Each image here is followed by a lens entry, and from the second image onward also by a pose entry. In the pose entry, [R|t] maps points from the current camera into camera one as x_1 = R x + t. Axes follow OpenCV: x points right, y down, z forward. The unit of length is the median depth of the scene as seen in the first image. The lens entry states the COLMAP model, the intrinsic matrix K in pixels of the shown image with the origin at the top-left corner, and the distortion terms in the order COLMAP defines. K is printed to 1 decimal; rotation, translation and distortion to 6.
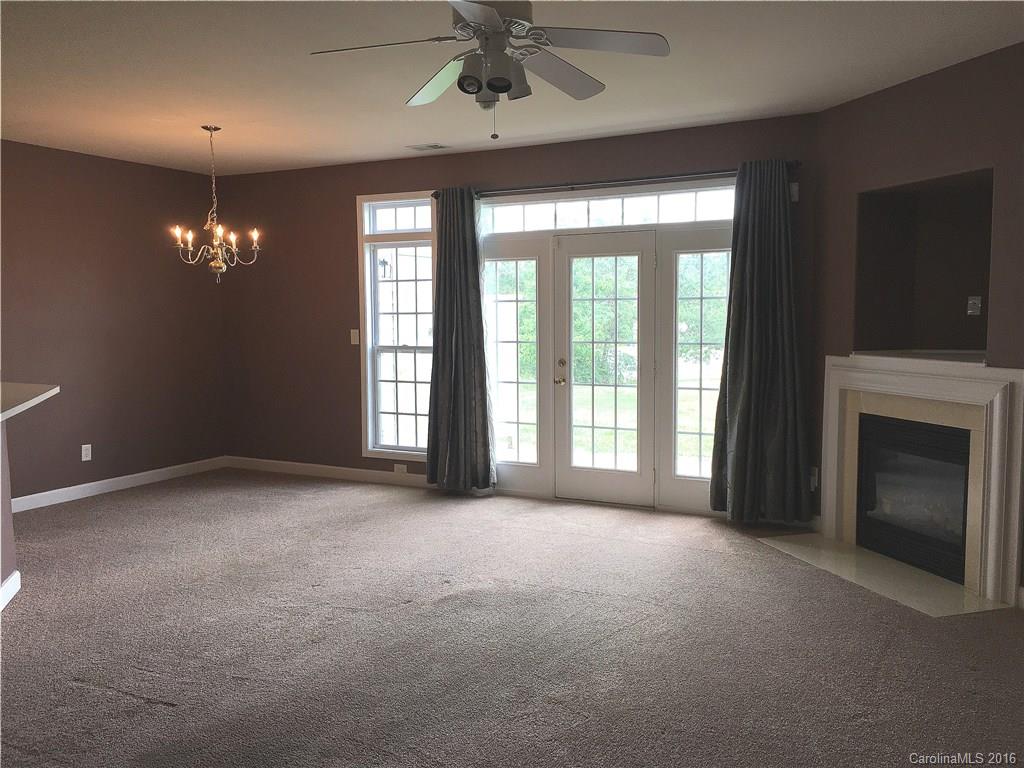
lens RADIAL K [[872.2, 0, 511.6], [0, 872.2, 388.4], [0, 0, 1]] dist [0.049037, -0.017116]
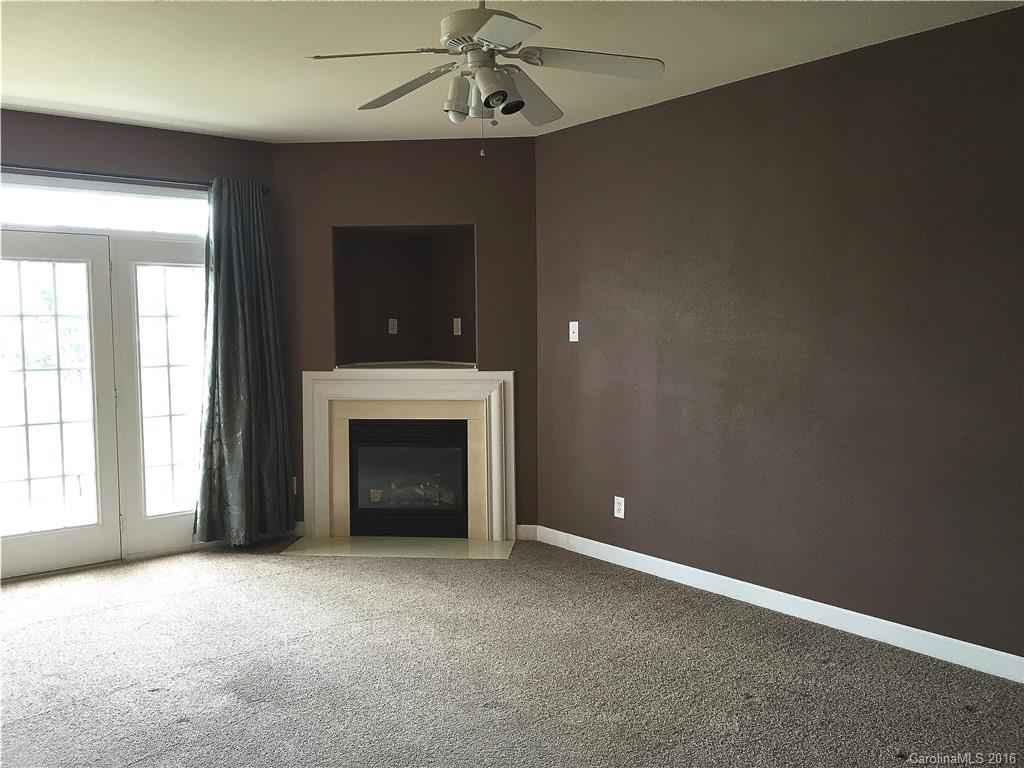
lens RADIAL K [[872.2, 0, 512.5], [0, 872.2, 382.7], [0, 0, 1]] dist [0.049037, -0.017116]
pose [[0.396169, -0.057984, 0.916345, -0.515792], [0.084504, 0.996071, 0.026495, -0.029443], [-0.914281, 0.066939, 0.399513, 0.324753]]
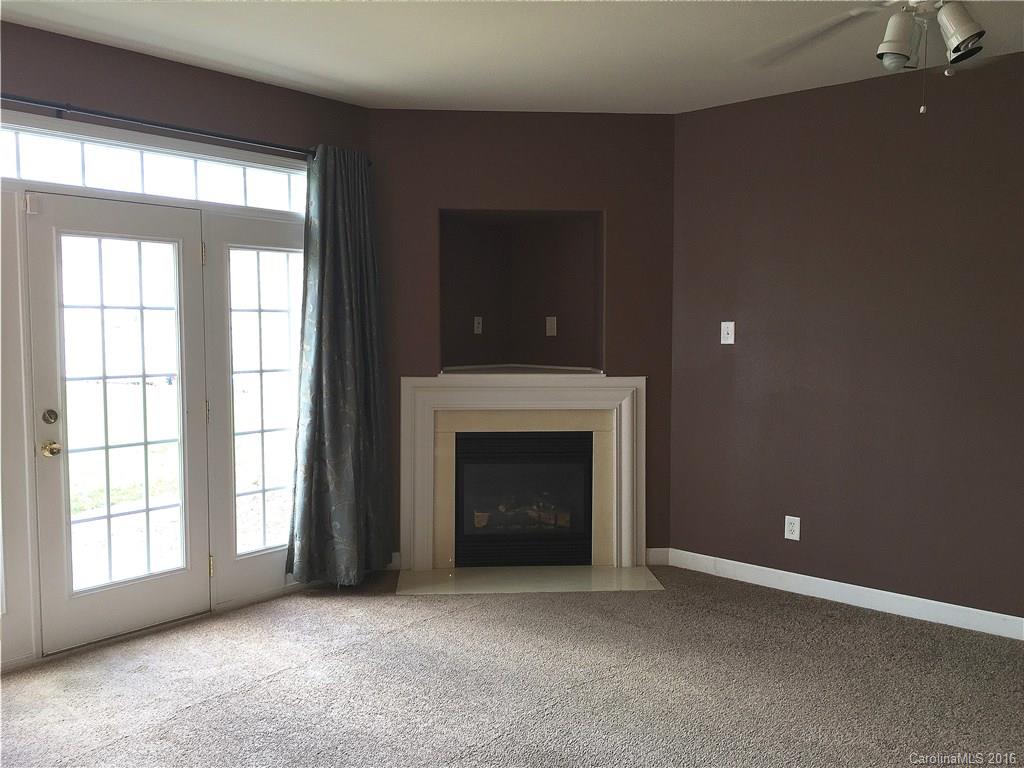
lens RADIAL K [[872.2, 0, 510.6], [0, 872.2, 384.6], [0, 0, 1]] dist [0.049037, -0.017116]
pose [[0.227042, -0.060767, 0.971987, -0.498021], [0.081567, 0.995731, 0.043199, -0.058489], [-0.970463, 0.069474, 0.231030, 0.659165]]
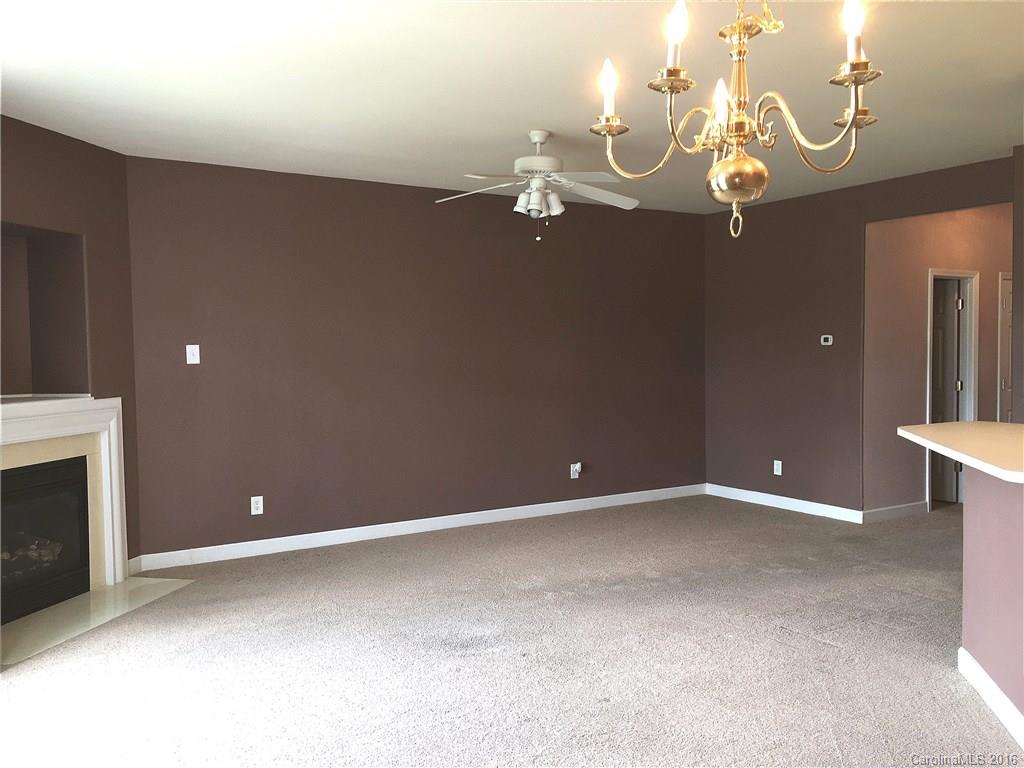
lens RADIAL K [[872.2, 0, 509.2], [0, 872.2, 383.7], [0, 0, 1]] dist [0.049037, -0.017116]
pose [[-0.869269, -0.006829, 0.494292, -0.426541], [0.057521, 0.991715, 0.114858, -0.117357], [-0.490981, 0.128275, -0.861675, 1.357175]]
